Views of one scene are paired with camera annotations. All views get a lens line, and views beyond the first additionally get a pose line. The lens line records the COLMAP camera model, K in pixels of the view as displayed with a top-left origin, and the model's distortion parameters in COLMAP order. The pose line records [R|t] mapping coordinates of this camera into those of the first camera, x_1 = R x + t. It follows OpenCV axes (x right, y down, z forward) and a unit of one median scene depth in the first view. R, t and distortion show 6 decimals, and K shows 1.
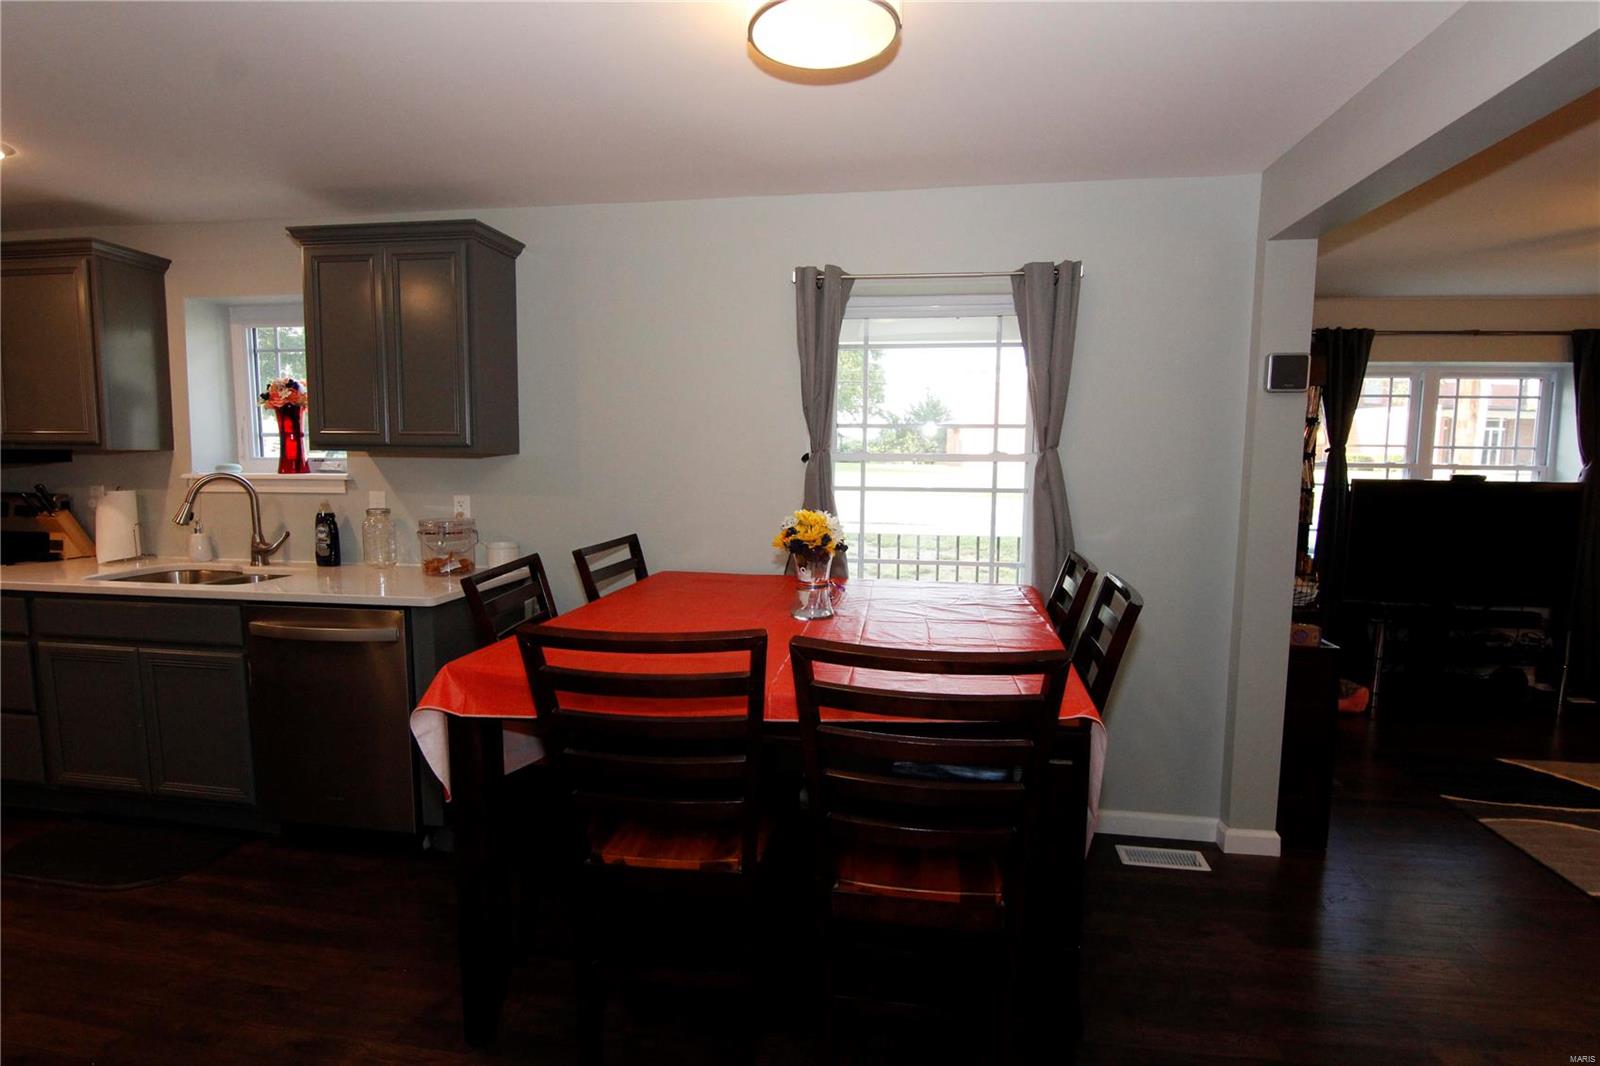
lens RADIAL K [[810.6, 0, 801.0], [0, 810.6, 540.6], [0, 0, 1]] dist [-0.004240, -0.011288]
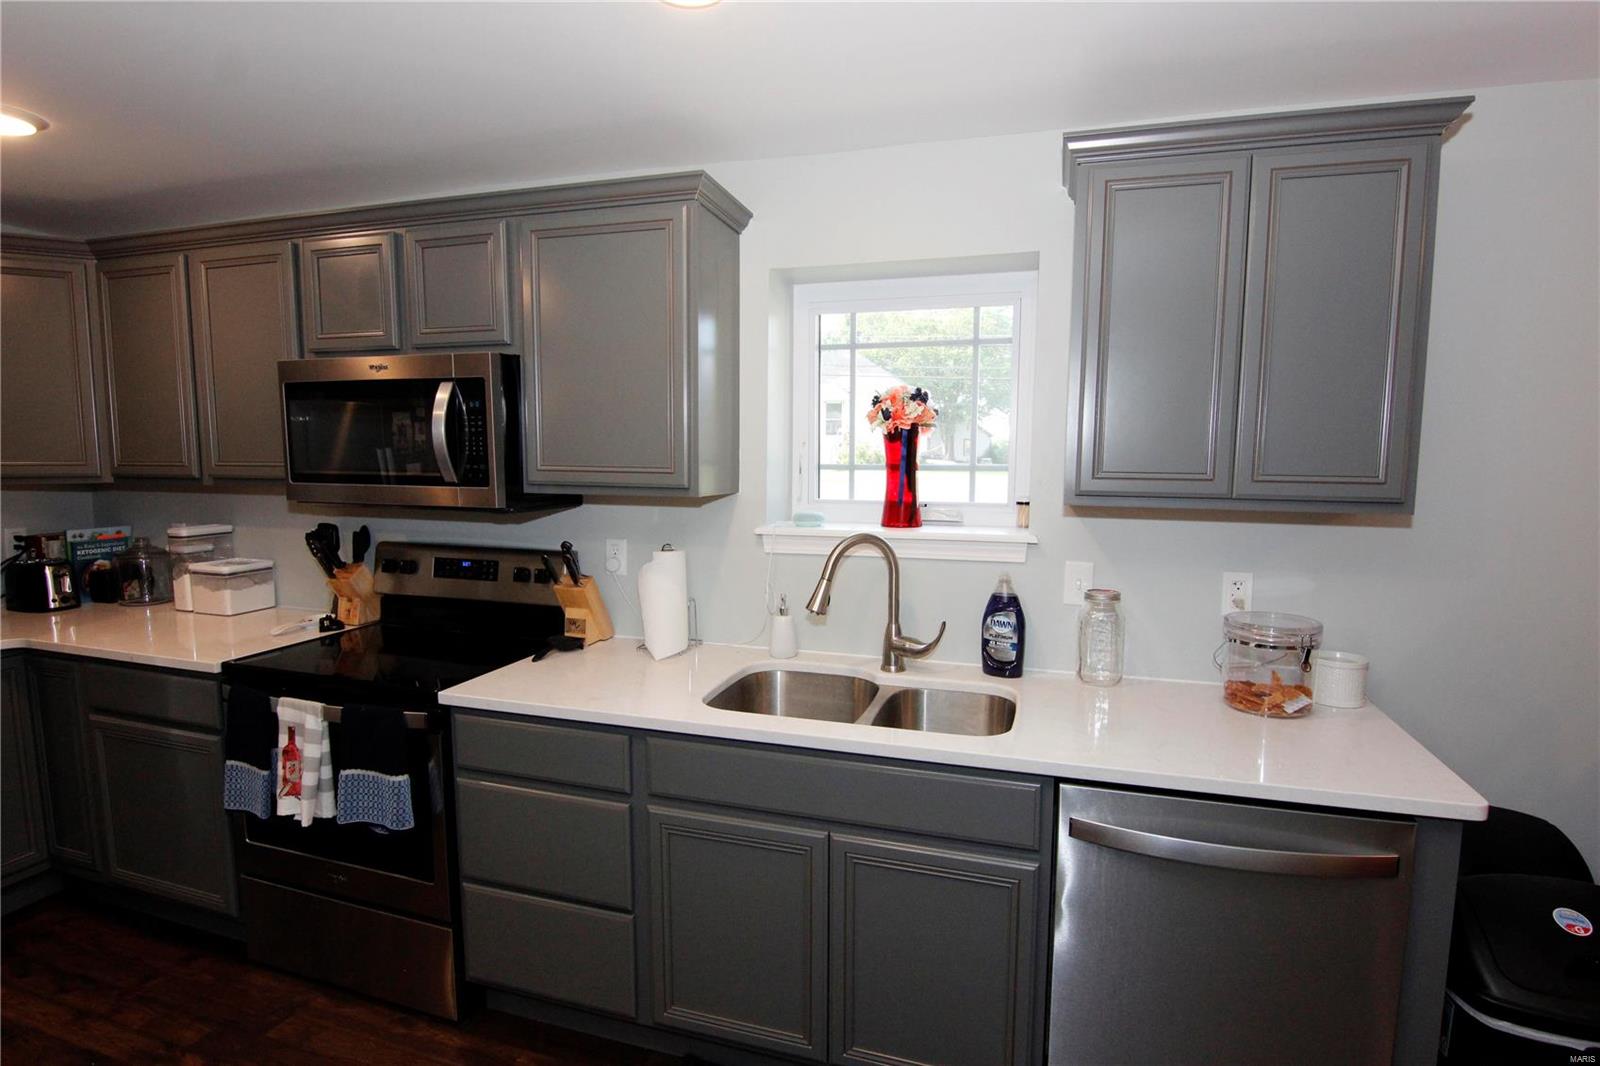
lens RADIAL K [[810.6, 0, 795.0], [0, 810.6, 542.2], [0, 0, 1]] dist [-0.004240, -0.011288]
pose [[0.987885, 0.012473, -0.154688, -0.681246], [-0.012265, 0.999922, 0.002298, -0.077901], [0.154705, -0.000373, 0.987961, 0.350671]]
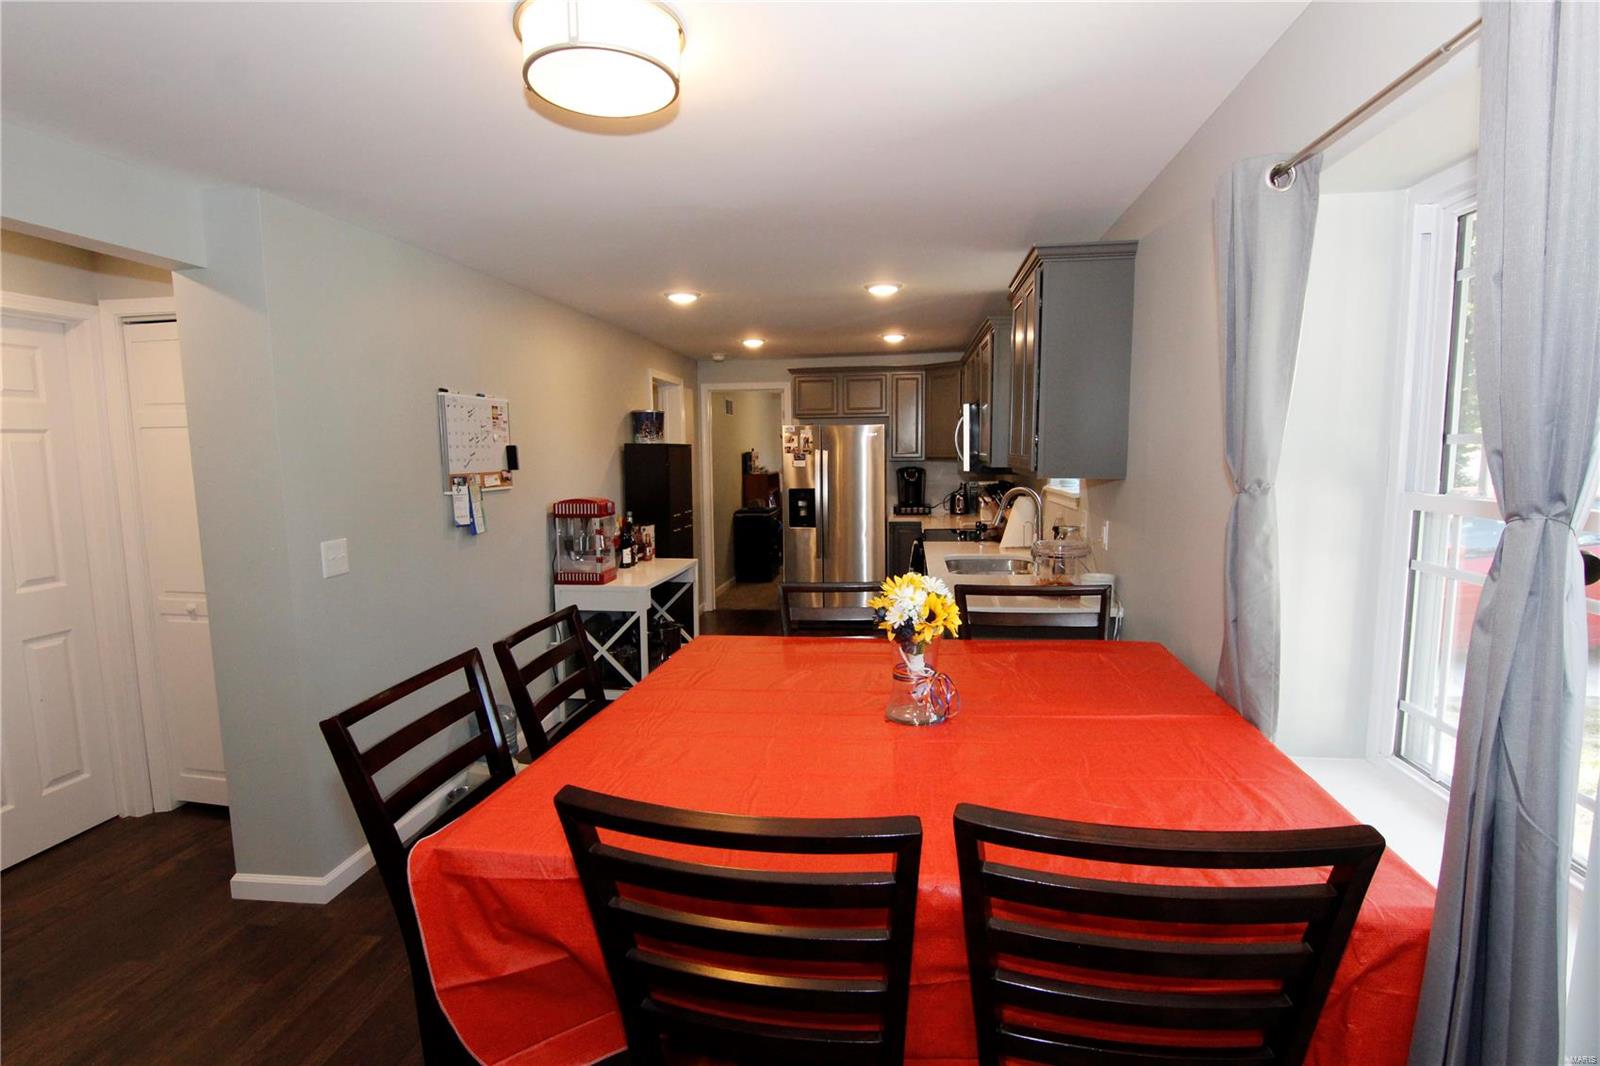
lens RADIAL K [[810.6, 0, 796.9], [0, 810.6, 535.3], [0, 0, 1]] dist [-0.004240, -0.011288]
pose [[0.020332, 0.097385, -0.995039, 0.545452], [-0.093771, 0.991043, 0.095078, -0.098795], [0.995386, 0.091373, 0.029282, 0.632302]]
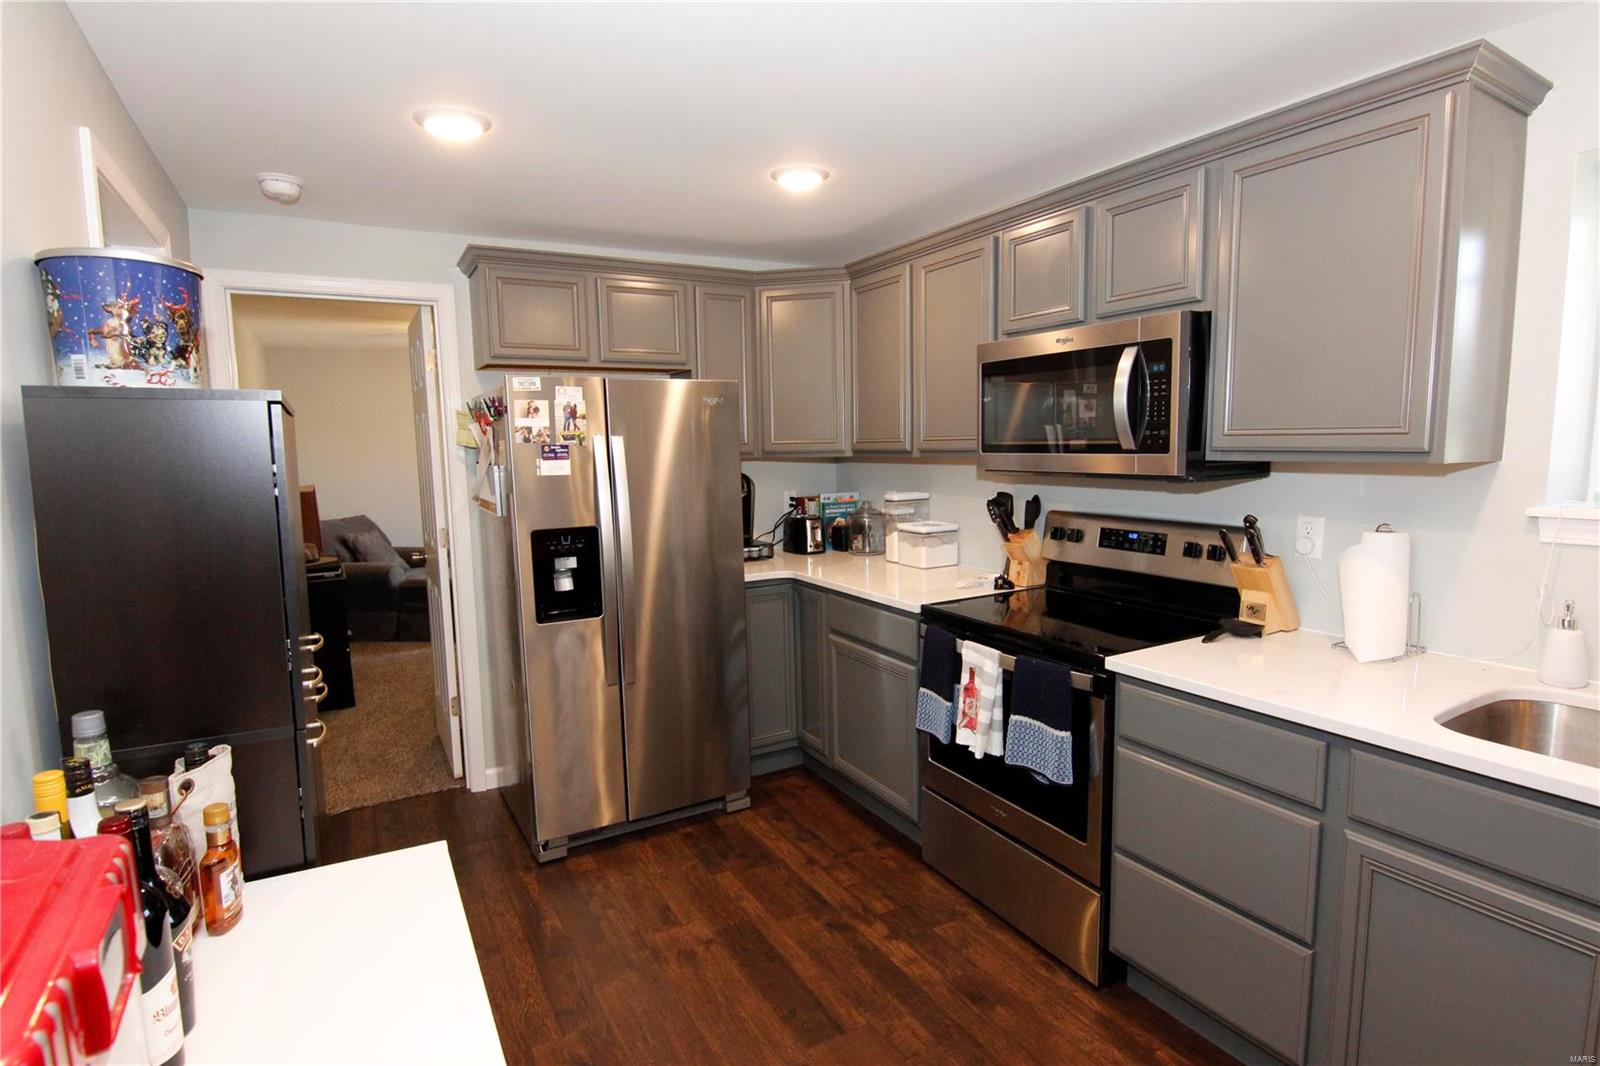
lens RADIAL K [[810.6, 0, 804.9], [0, 810.6, 541.8], [0, 0, 1]] dist [-0.004240, -0.011288]
pose [[0.624425, 0.073557, -0.777614, -0.712752], [-0.059702, 0.997138, 0.046381, -0.061475], [0.778800, 0.017464, 0.627029, 0.349583]]
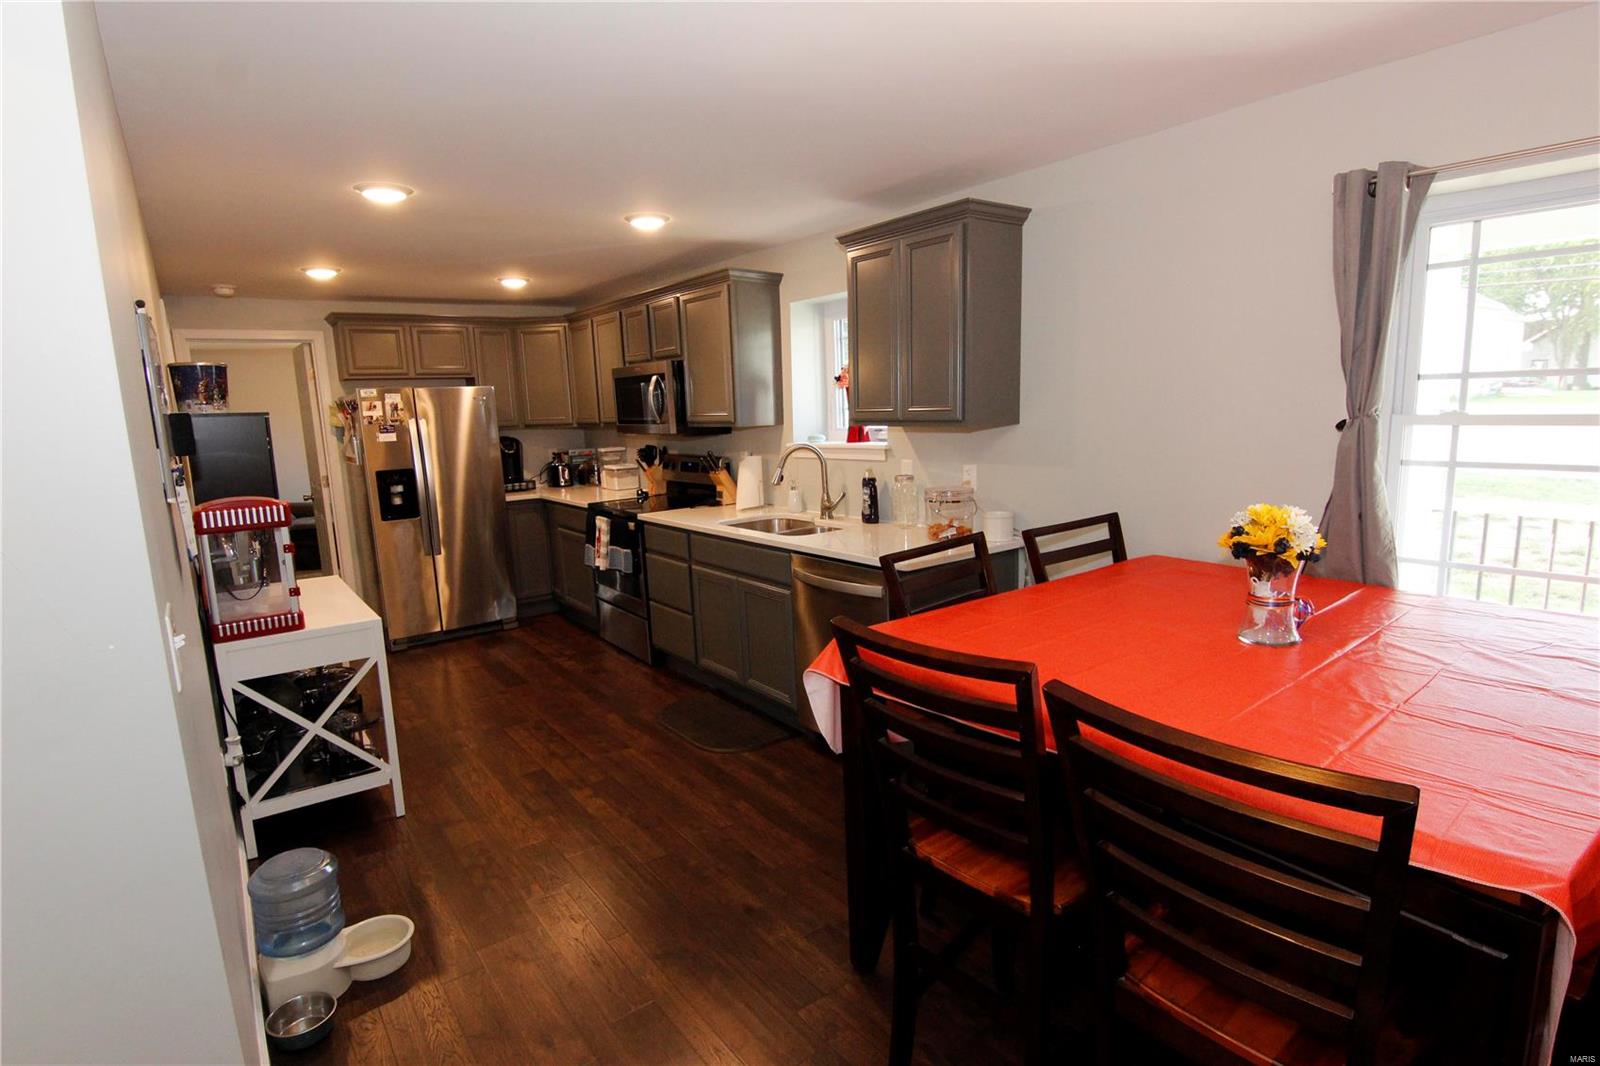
lens RADIAL K [[810.6, 0, 801.8], [0, 810.6, 541.3], [0, 0, 1]] dist [-0.004240, -0.011288]
pose [[0.718487, 0.080830, -0.690828, 0.165618], [-0.031258, 0.995973, 0.084024, -0.039532], [0.694838, -0.038776, 0.718121, 0.090903]]
